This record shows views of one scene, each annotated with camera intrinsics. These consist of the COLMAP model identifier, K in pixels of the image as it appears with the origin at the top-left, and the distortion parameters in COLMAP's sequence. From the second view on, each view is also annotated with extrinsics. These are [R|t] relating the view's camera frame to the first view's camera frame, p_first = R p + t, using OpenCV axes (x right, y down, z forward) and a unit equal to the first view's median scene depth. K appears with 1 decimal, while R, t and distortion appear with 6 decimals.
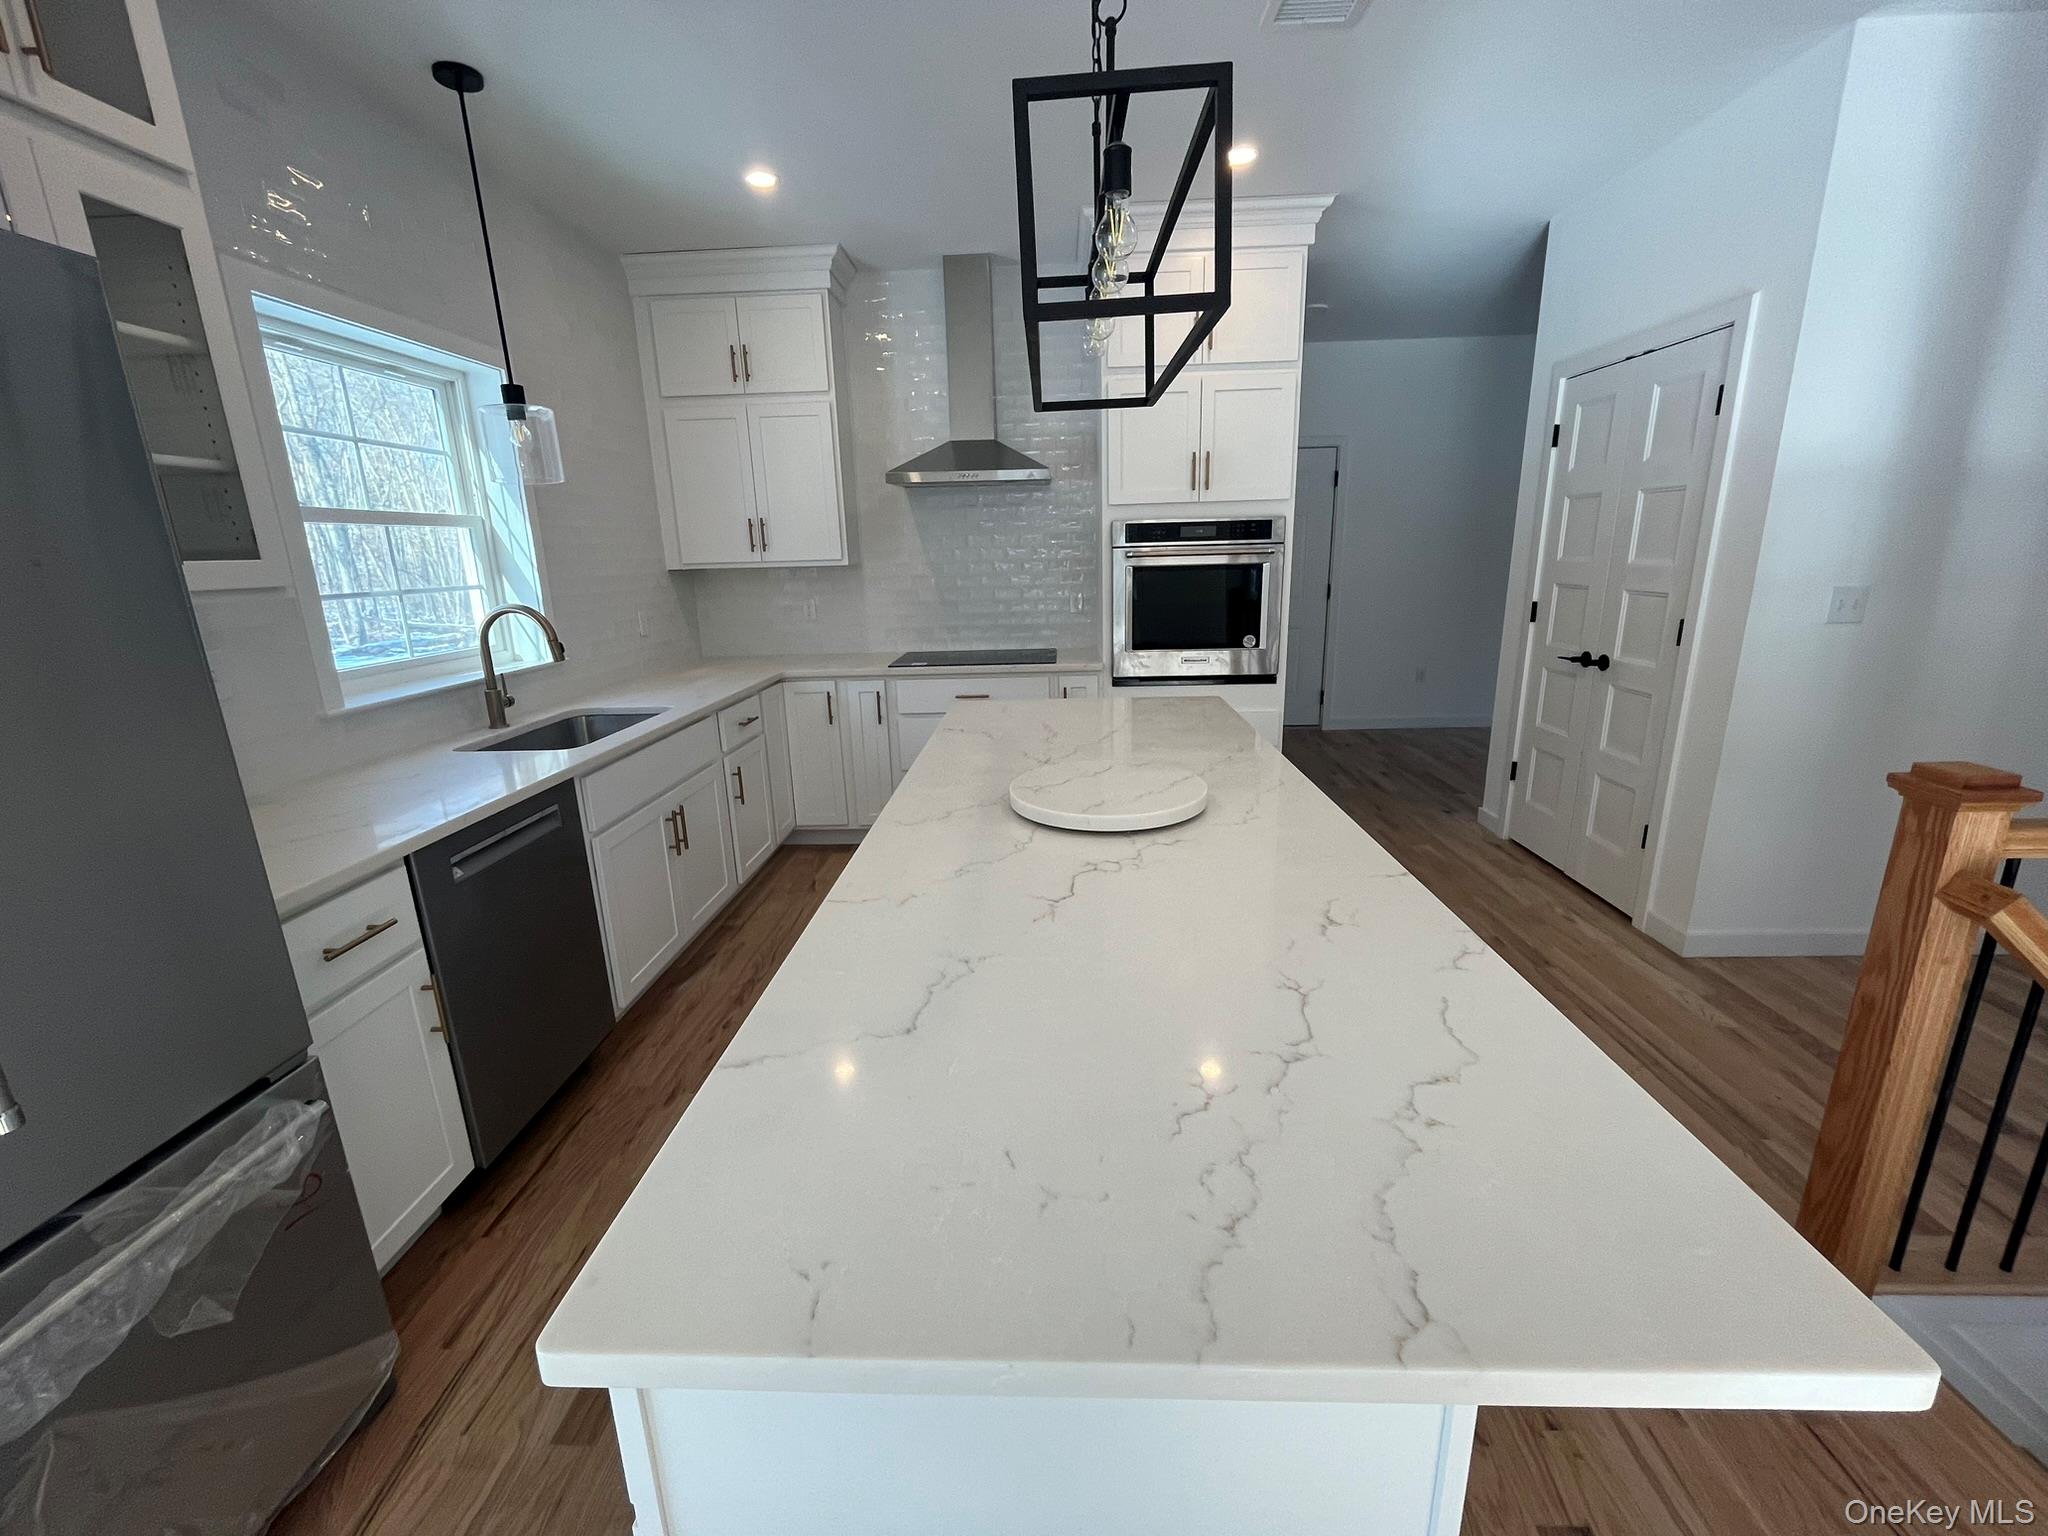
lens RADIAL K [[830.7, 0, 1015.4], [0, 830.7, 768.8], [0, 0, 1]] dist [-0.002854, -0.001551]
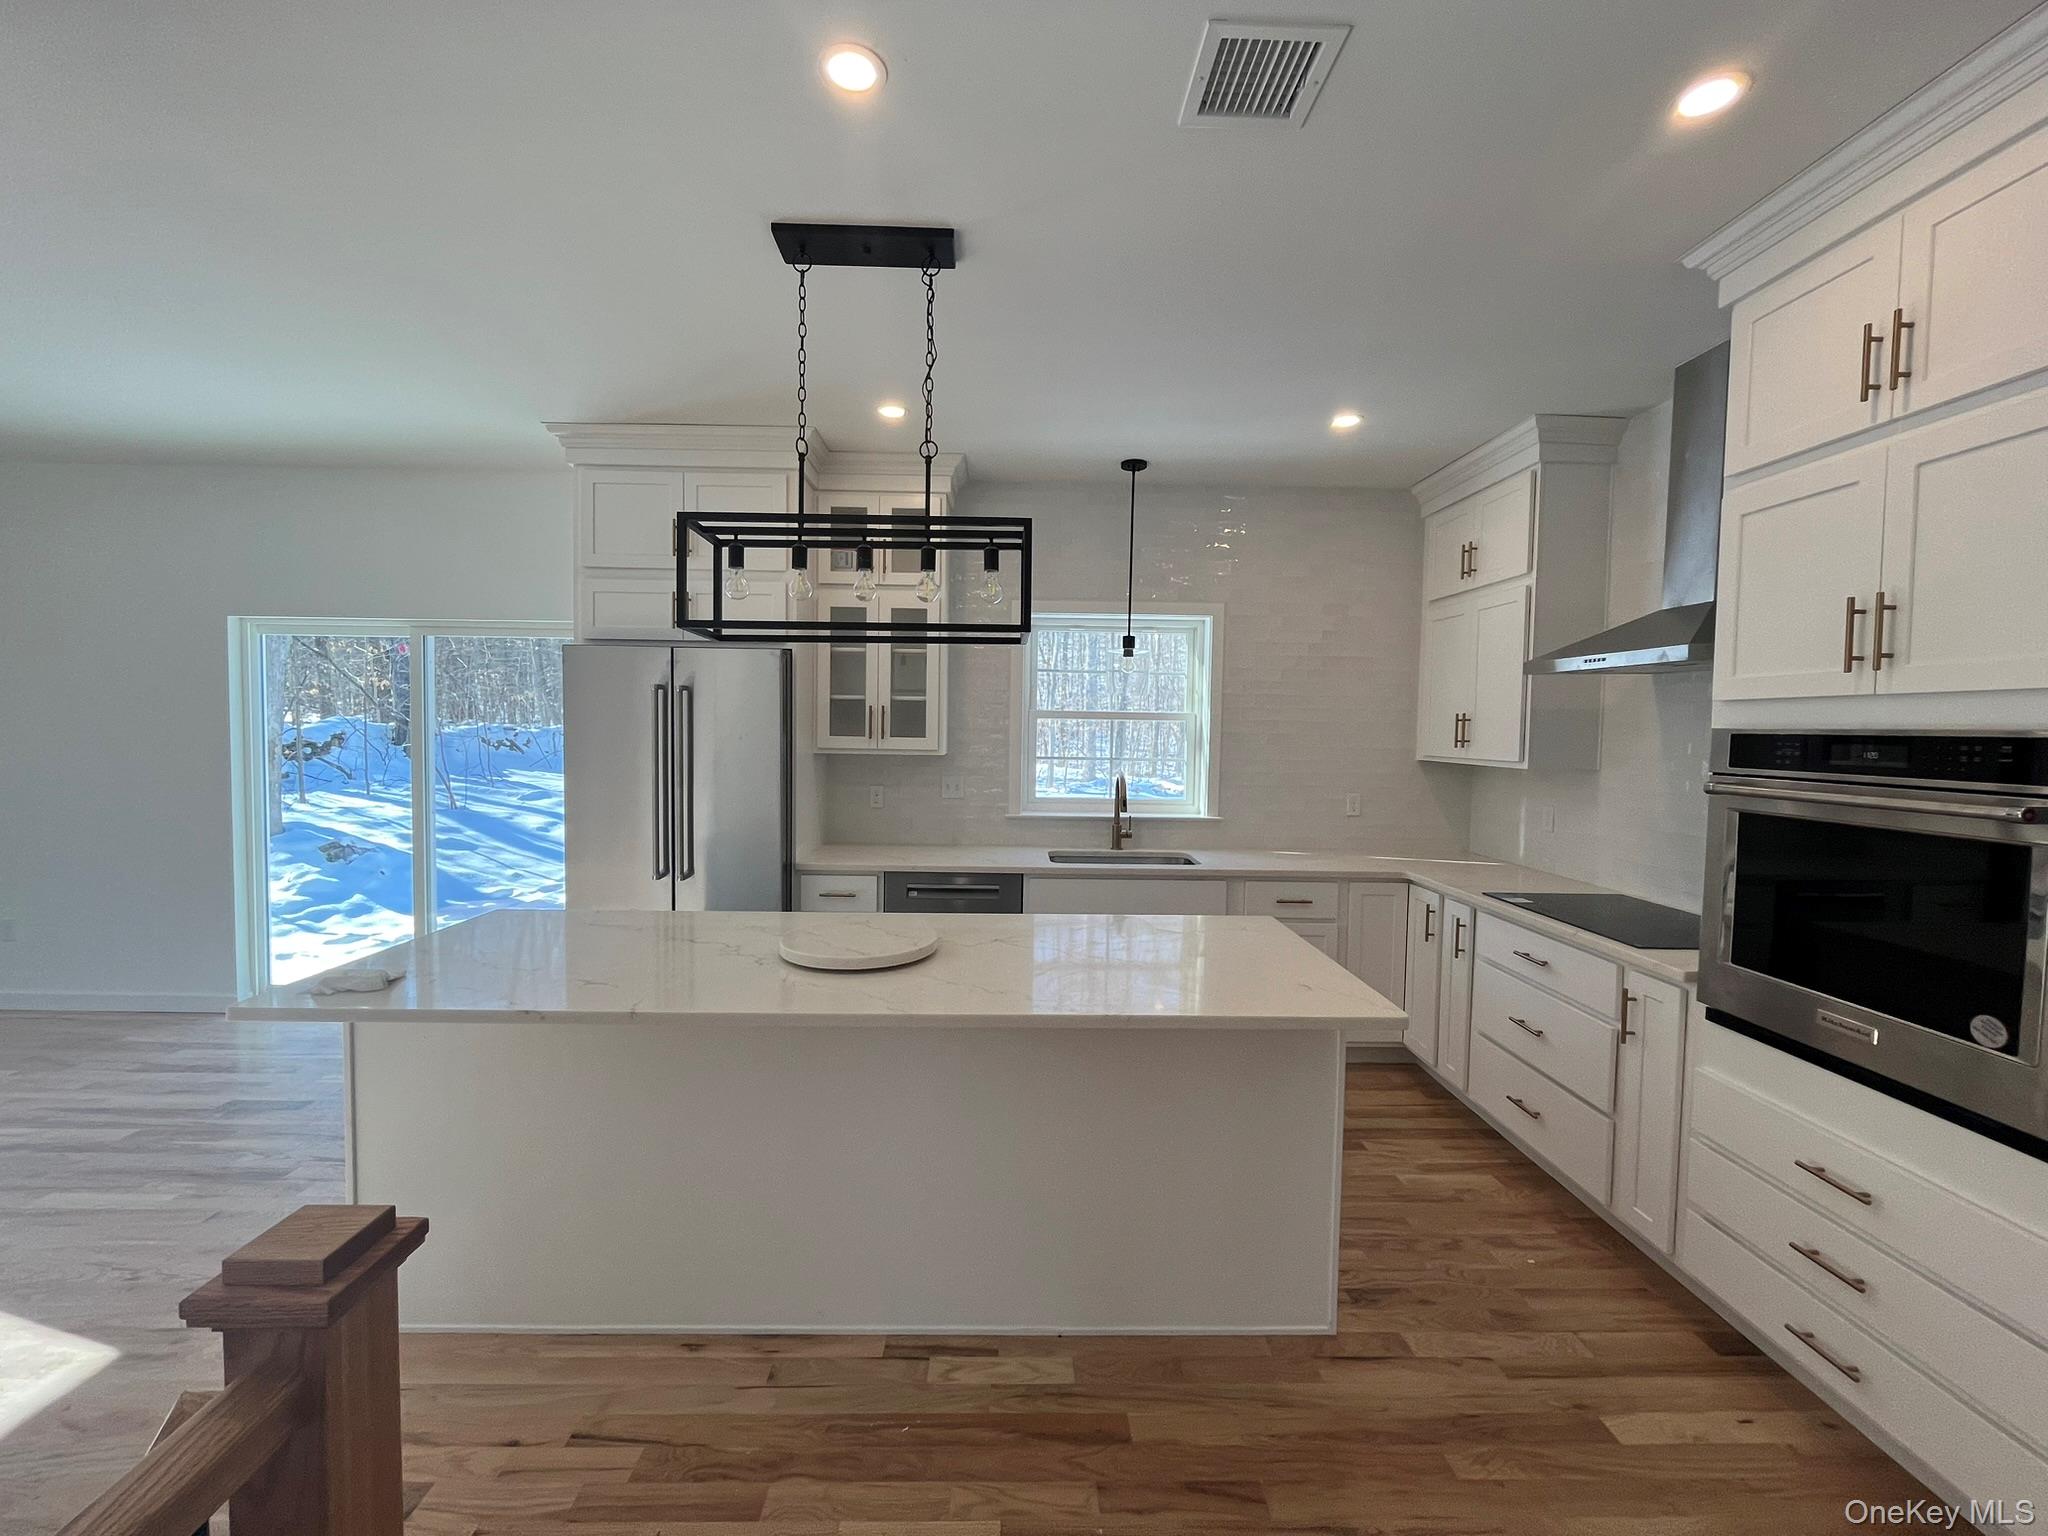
lens RADIAL K [[830.7, 0, 1017.7], [0, 830.7, 767.6], [0, 0, 1]] dist [-0.002854, -0.001551]
pose [[0.063076, 0.076248, -0.995092, 0.648005], [-0.271681, 0.960733, 0.056394, -0.174373], [0.960318, 0.266791, 0.081314, 0.500883]]
